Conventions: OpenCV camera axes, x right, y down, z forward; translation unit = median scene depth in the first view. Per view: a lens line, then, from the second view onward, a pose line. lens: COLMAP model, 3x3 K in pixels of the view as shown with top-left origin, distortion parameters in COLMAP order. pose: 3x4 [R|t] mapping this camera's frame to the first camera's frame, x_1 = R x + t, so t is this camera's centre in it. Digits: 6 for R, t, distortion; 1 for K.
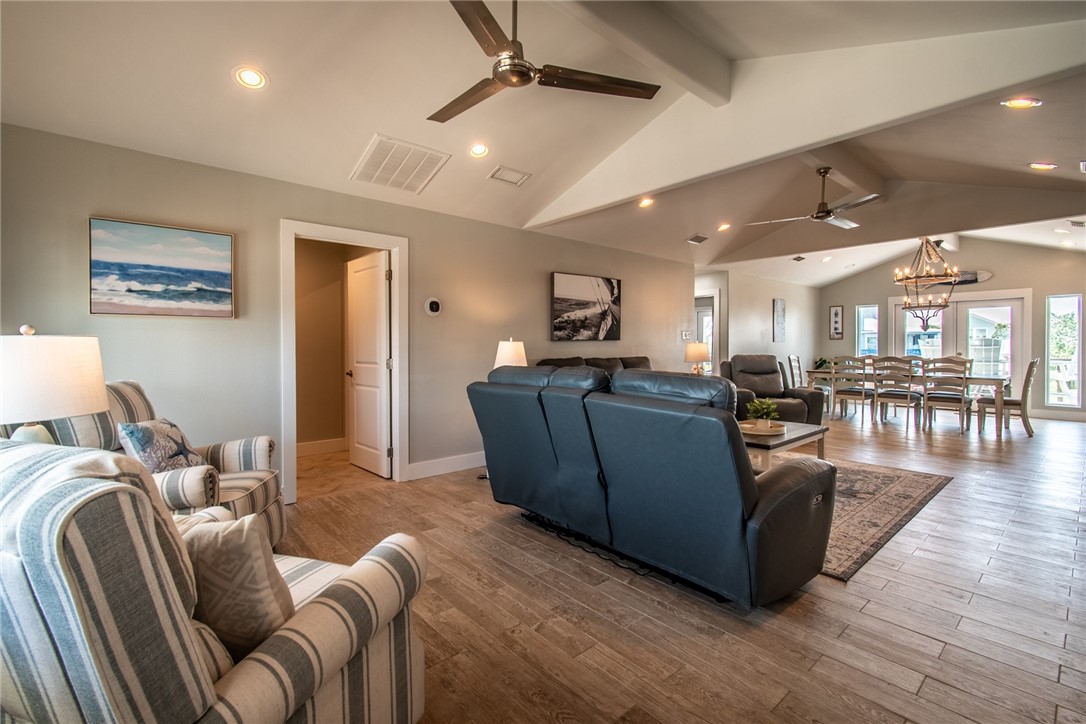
lens RADIAL K [[485.1, 0, 537.6], [0, 485.1, 355.6], [0, 0, 1]] dist [0.014385, -0.016702]
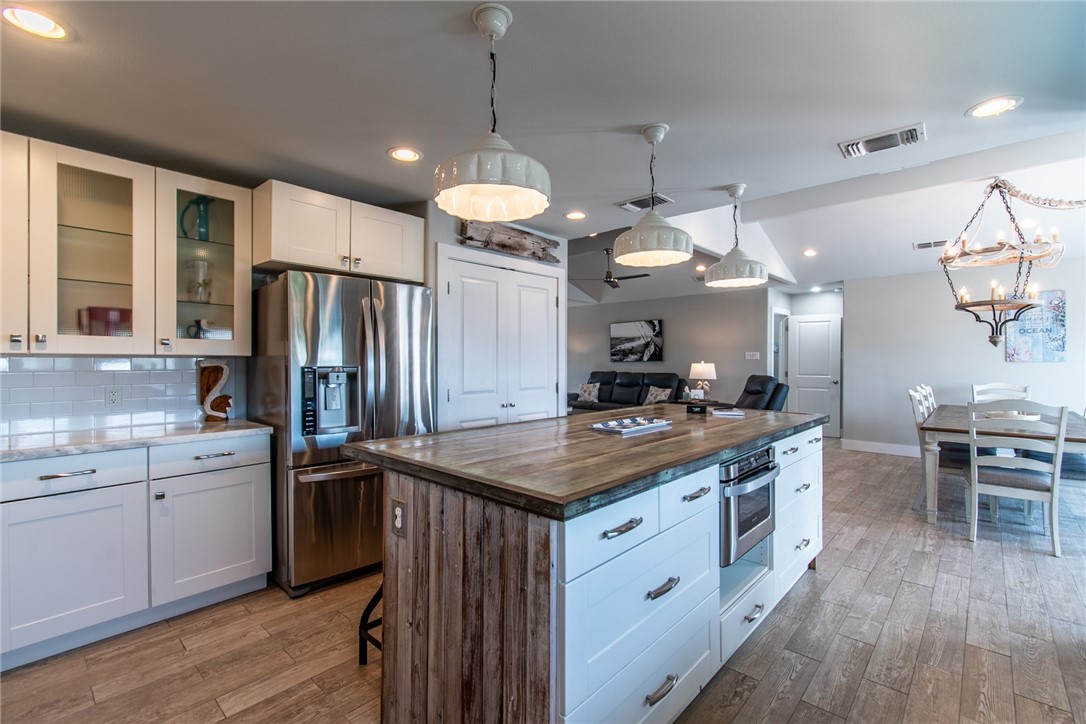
lens RADIAL K [[485.1, 0, 541.0], [0, 485.1, 362.5], [0, 0, 1]] dist [0.014385, -0.016702]
pose [[0.100969, 0.003835, -0.994882, 1.616545], [-0.025481, 0.999675, 0.001268, -0.021389], [0.994563, 0.025222, 0.101034, 0.511914]]
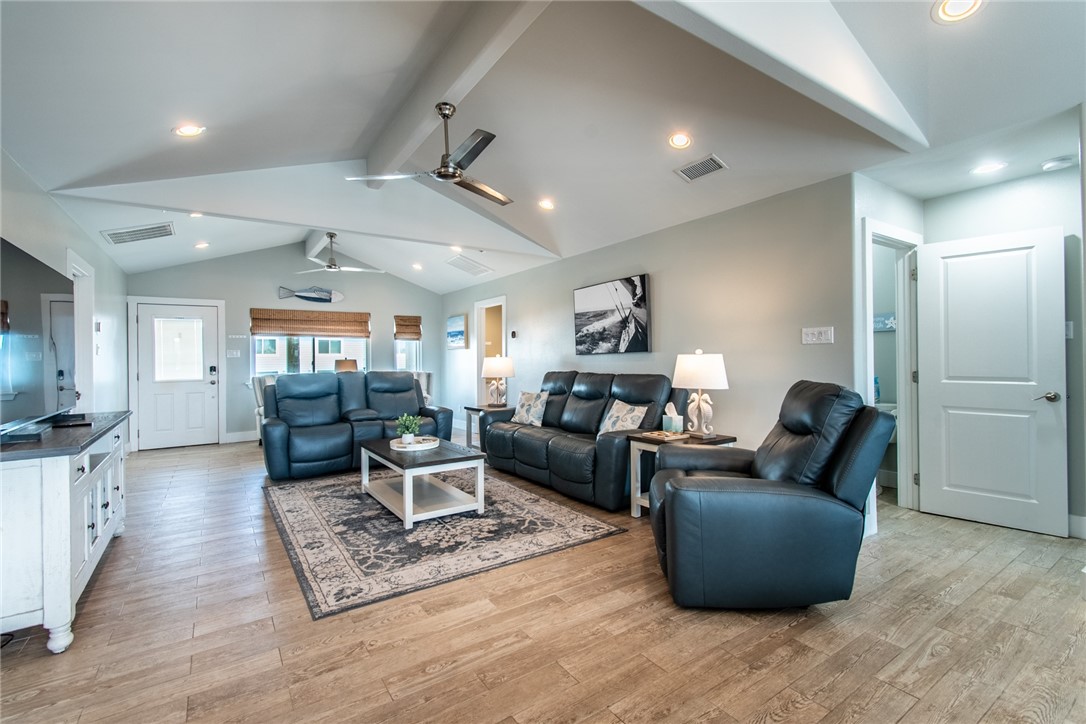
lens RADIAL K [[485.1, 0, 535.3], [0, 485.1, 356.3], [0, 0, 1]] dist [0.014385, -0.016702]
pose [[-0.143210, -0.003776, -0.989685, 0.982354], [-0.013920, 0.999901, -0.001801, -0.022064], [0.989594, 0.013518, -0.143249, 0.964297]]
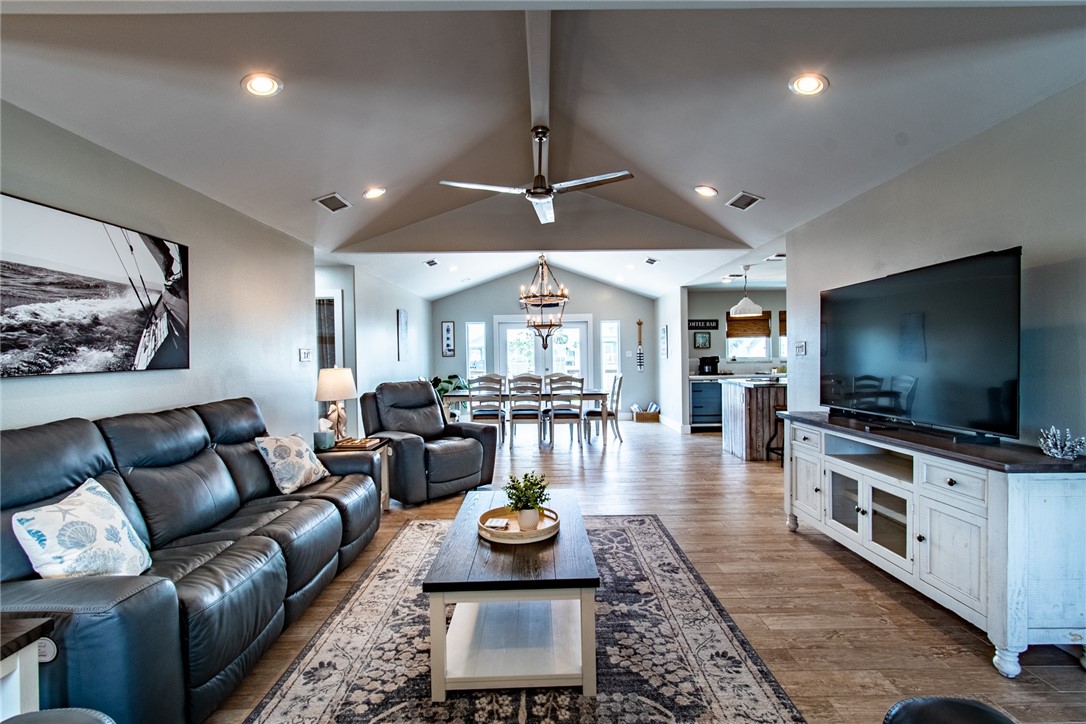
lens RADIAL K [[485.1, 0, 552.8], [0, 485.1, 360.9], [0, 0, 1]] dist [0.014385, -0.016702]
pose [[0.646037, -0.017273, 0.763111, 0.033272], [0.030669, 0.999524, -0.003340, -0.027730], [-0.762690, 0.025561, 0.646259, 0.412826]]
